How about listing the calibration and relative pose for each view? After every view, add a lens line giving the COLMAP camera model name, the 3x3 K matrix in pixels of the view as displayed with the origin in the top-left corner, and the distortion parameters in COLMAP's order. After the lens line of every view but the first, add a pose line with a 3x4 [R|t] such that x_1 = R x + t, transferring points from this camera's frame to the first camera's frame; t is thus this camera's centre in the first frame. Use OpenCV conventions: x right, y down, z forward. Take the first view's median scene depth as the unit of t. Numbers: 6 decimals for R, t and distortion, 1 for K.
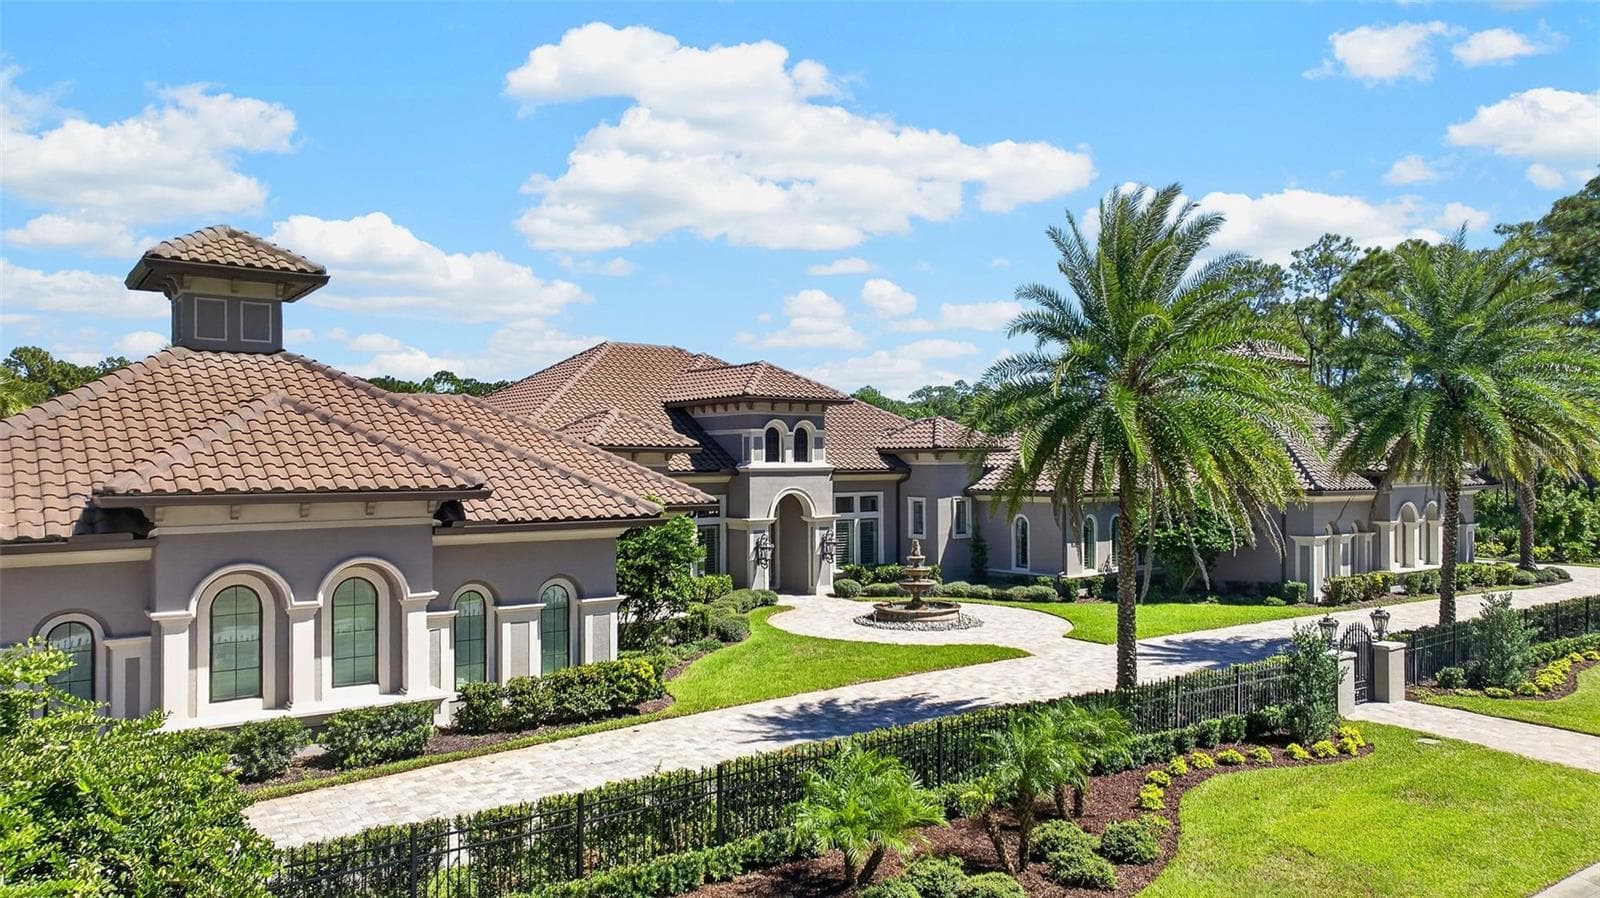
lens RADIAL K [[1123.6, 0, 806.4], [0, 1123.6, 472.0], [0, 0, 1]] dist [0.036209, -0.000978]
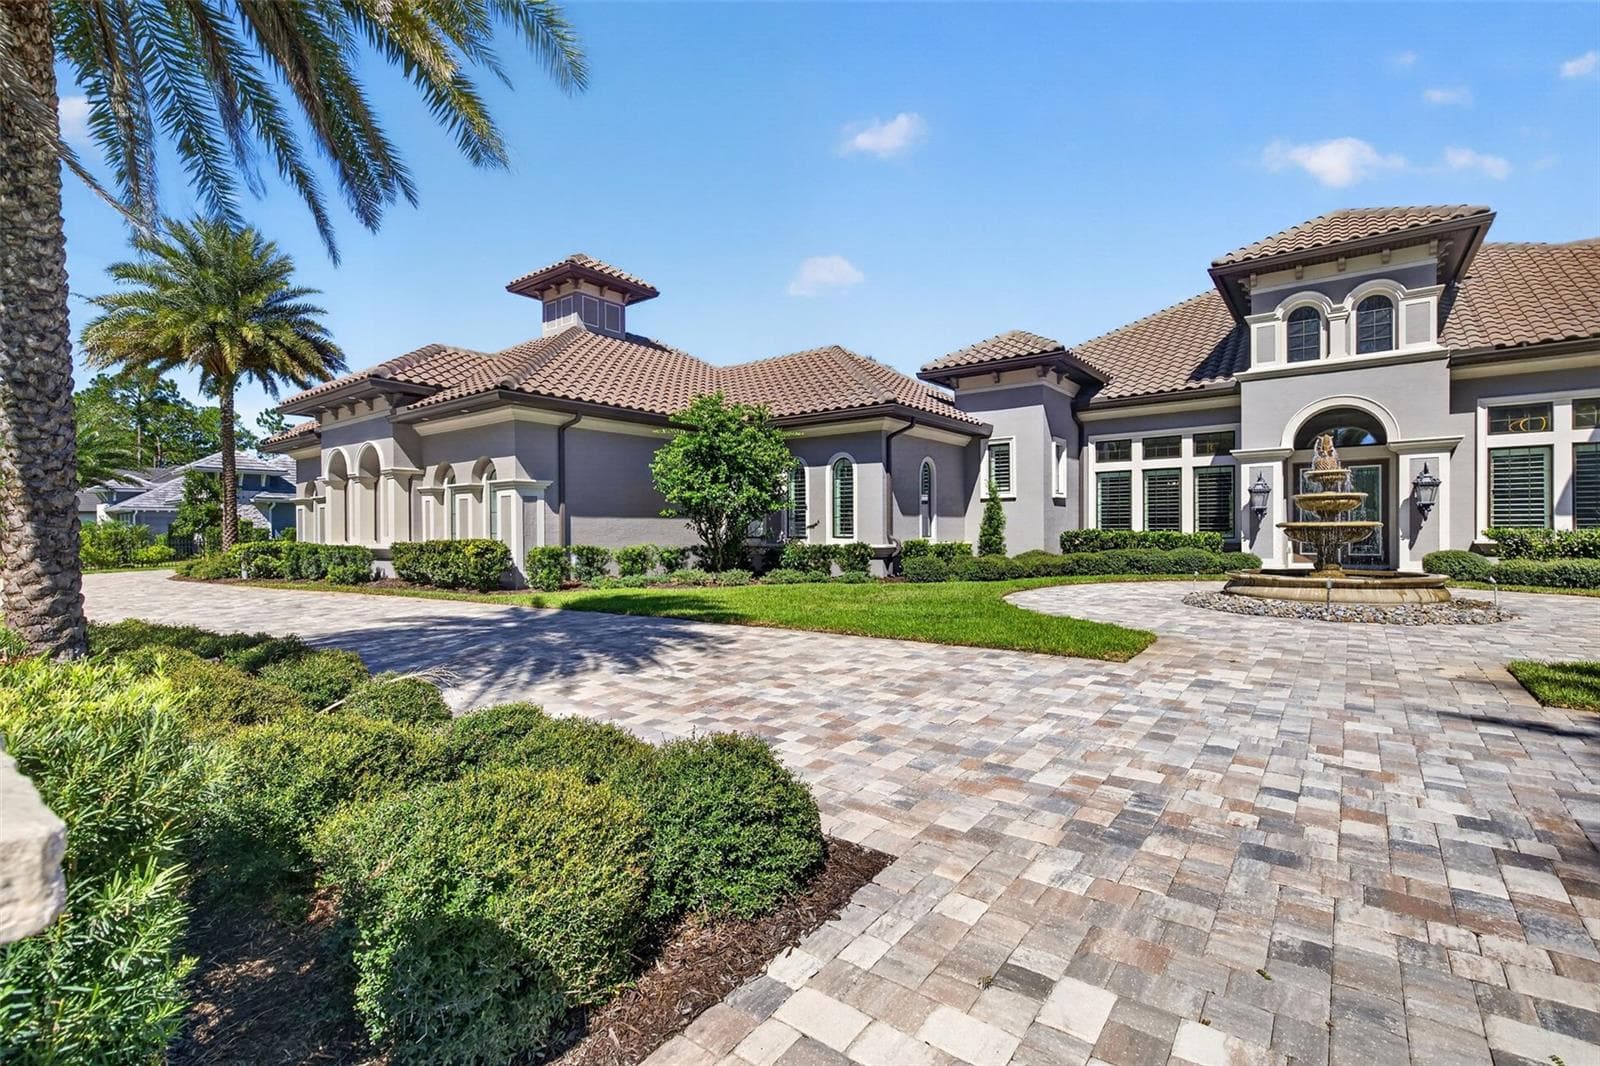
lens RADIAL K [[720.7, 0, 802.0], [0, 720.7, 535.7], [0, 0, 1]] dist [-0.001181, 0.001605]
pose [[0.267369, 0.013004, -0.963506, 0.297980], [0.000780, 0.999906, 0.013712, 0.087474], [0.963594, -0.004418, 0.267334, 0.619429]]
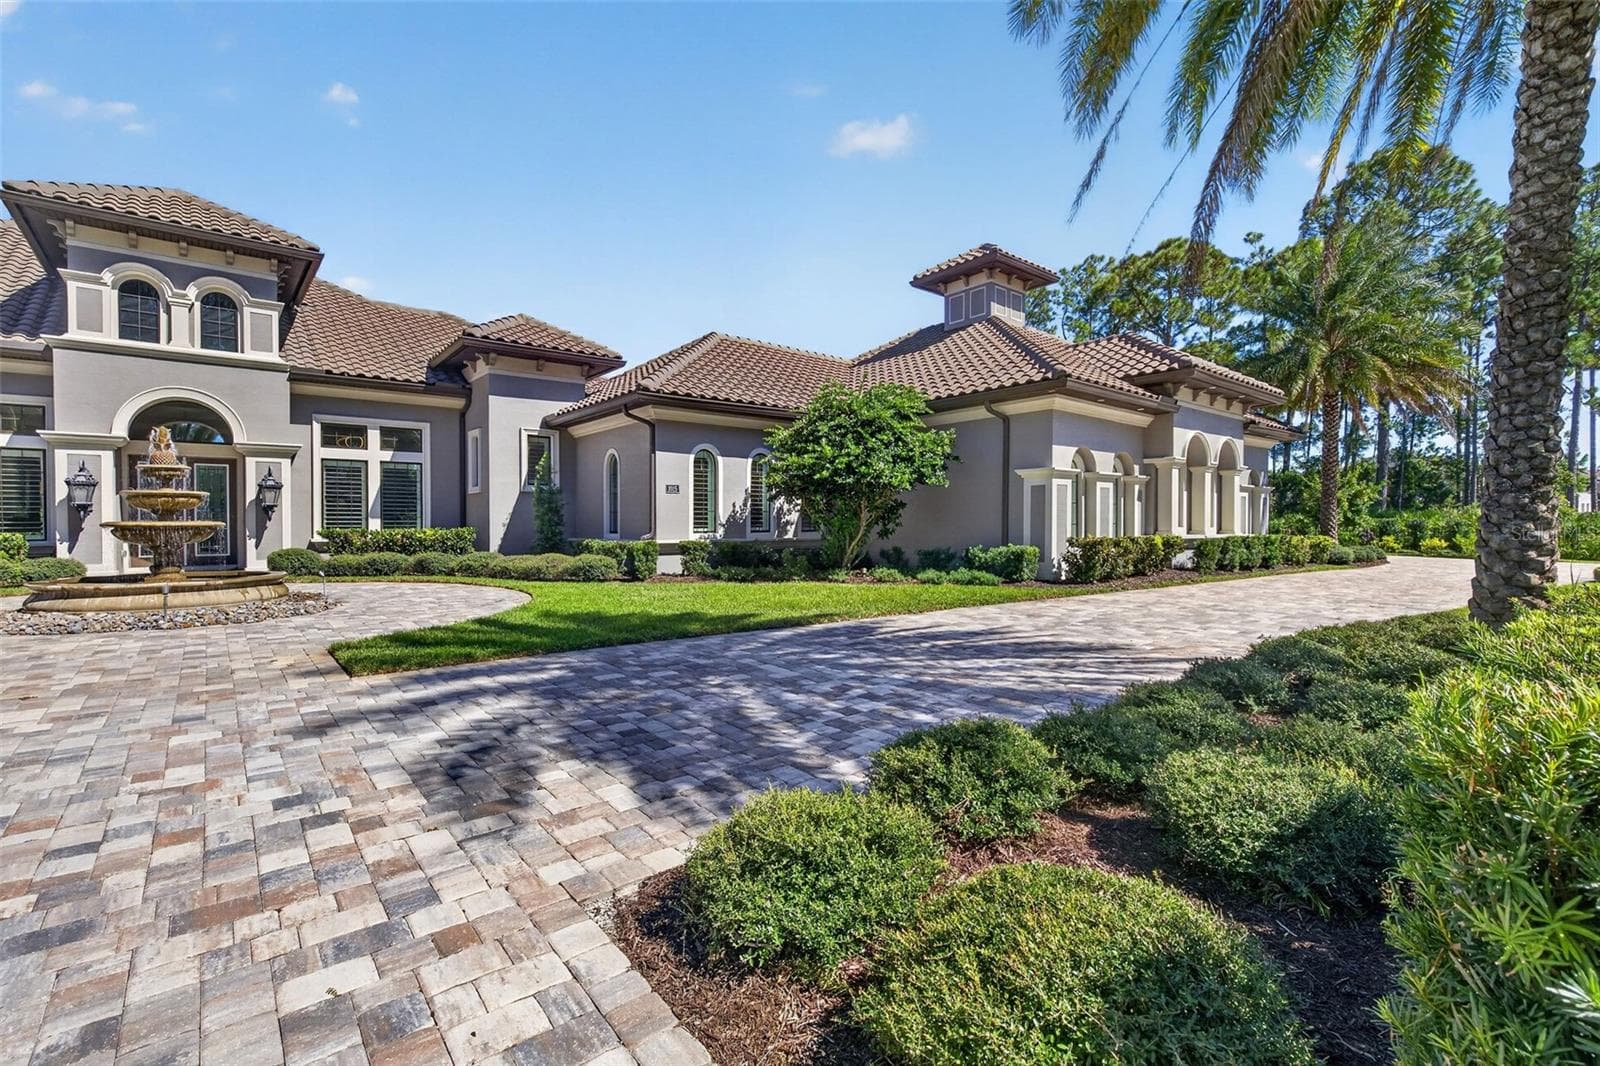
lens RADIAL K [[720.7, 0, 801.4], [0, 720.7, 532.8], [0, 0, 1]] dist [-0.001181, 0.001605]
pose [[0.999137, 0.004432, 0.041289, 0.299160], [-0.004698, 0.999969, 0.006350, 0.087454], [-0.041260, -0.006538, 0.999127, 0.624245]]
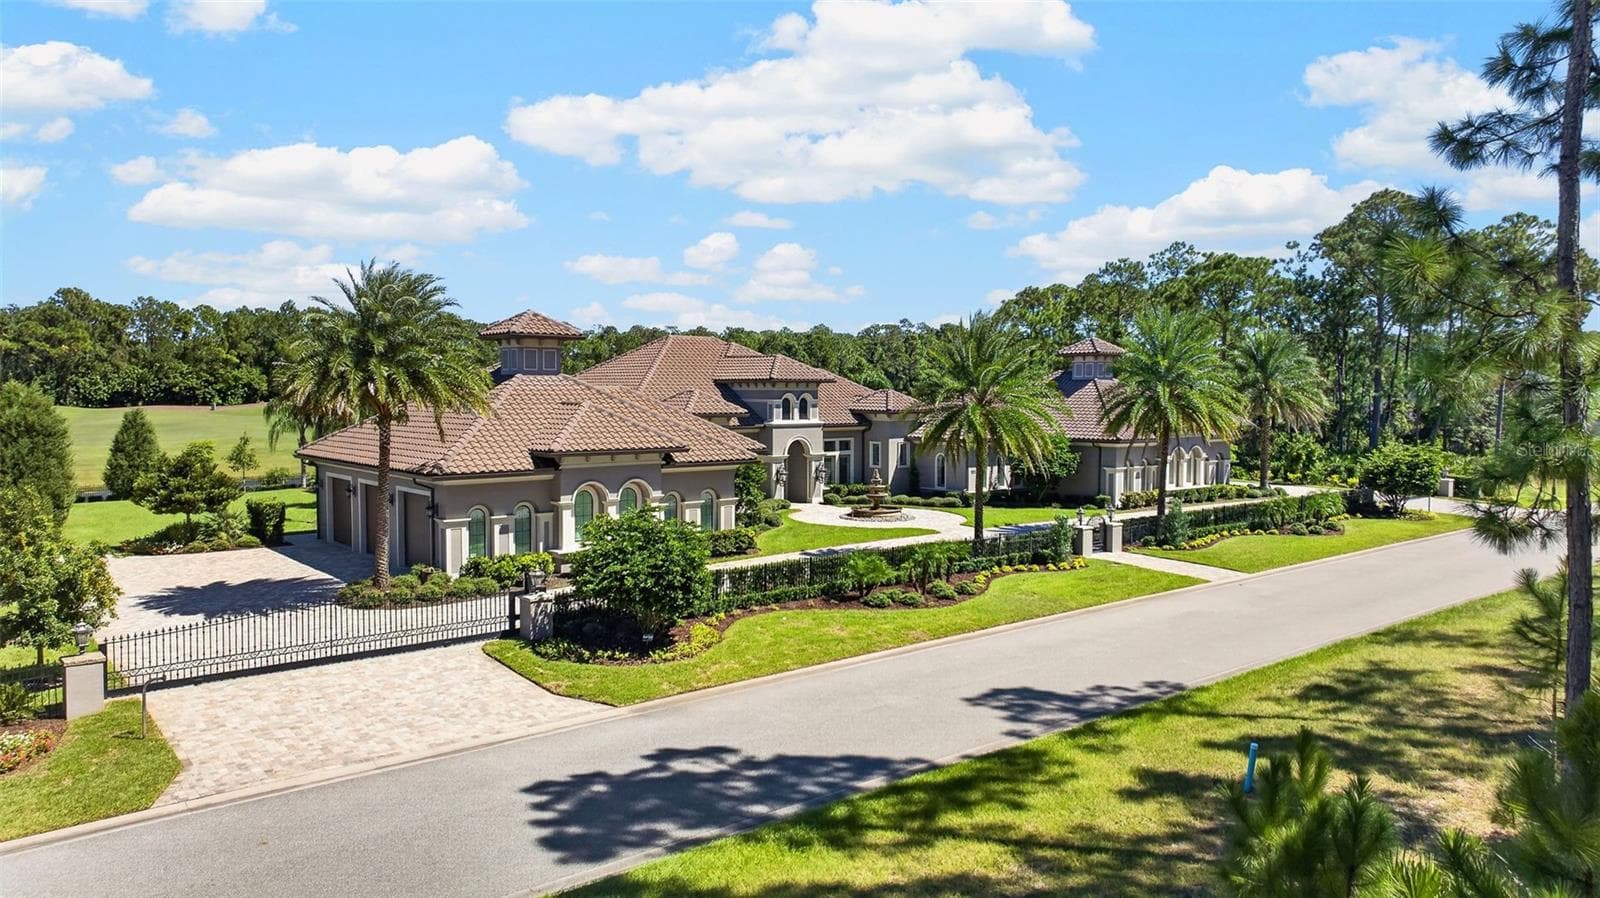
lens RADIAL K [[1123.6, 0, 807.0], [0, 1123.6, 441.6], [0, 0, 1]] dist [0.036209, -0.000978]
pose [[0.998759, 0.005151, 0.049531, -0.080625], [-0.007195, 0.999126, 0.041185, -0.044612], [-0.049276, -0.041490, 0.997923, -0.601647]]
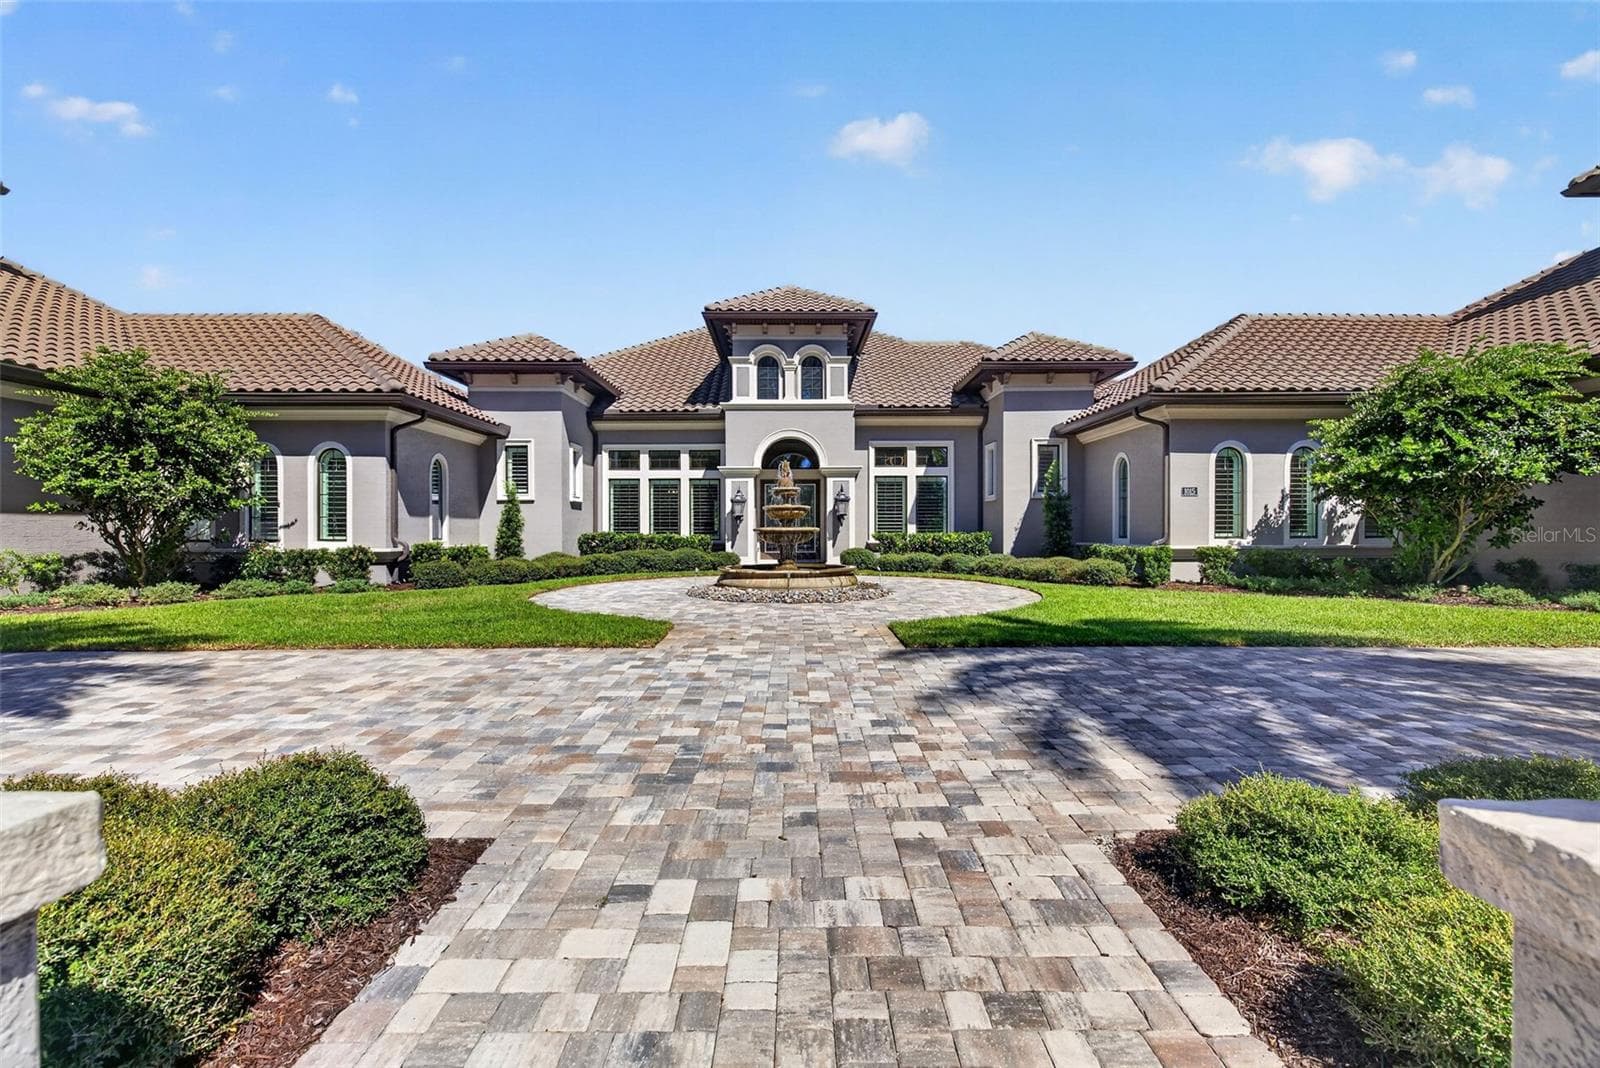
lens RADIAL K [[720.7, 0, 802.4], [0, 720.7, 531.0], [0, 0, 1]] dist [-0.001181, 0.001605]
pose [[0.805228, 0.006851, -0.592925, 0.304916], [-0.006545, 0.999975, 0.002666, 0.086963], [0.592929, 0.001734, 0.805253, 0.602823]]
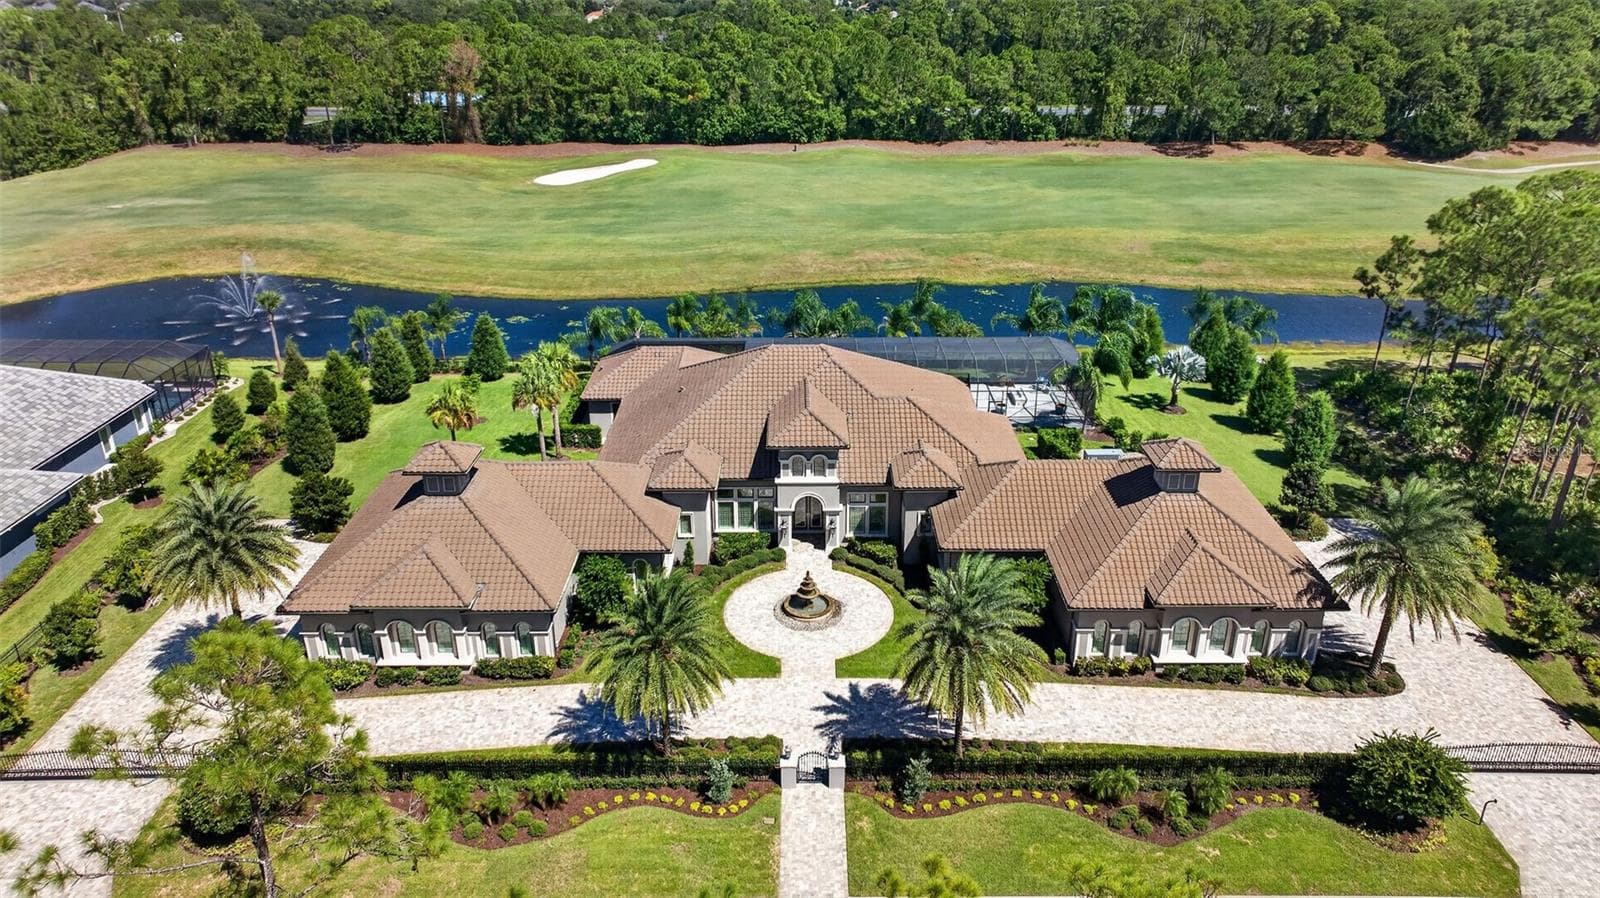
lens RADIAL K [[1123.6, 0, 800.9], [0, 1123.6, 436.1], [0, 0, 1]] dist [0.036209, -0.000978]
pose [[0.799677, 0.240758, -0.550048, 0.893578], [-0.008901, 0.920741, 0.390072, -0.729297], [0.600365, -0.307036, 0.738438, -0.218426]]
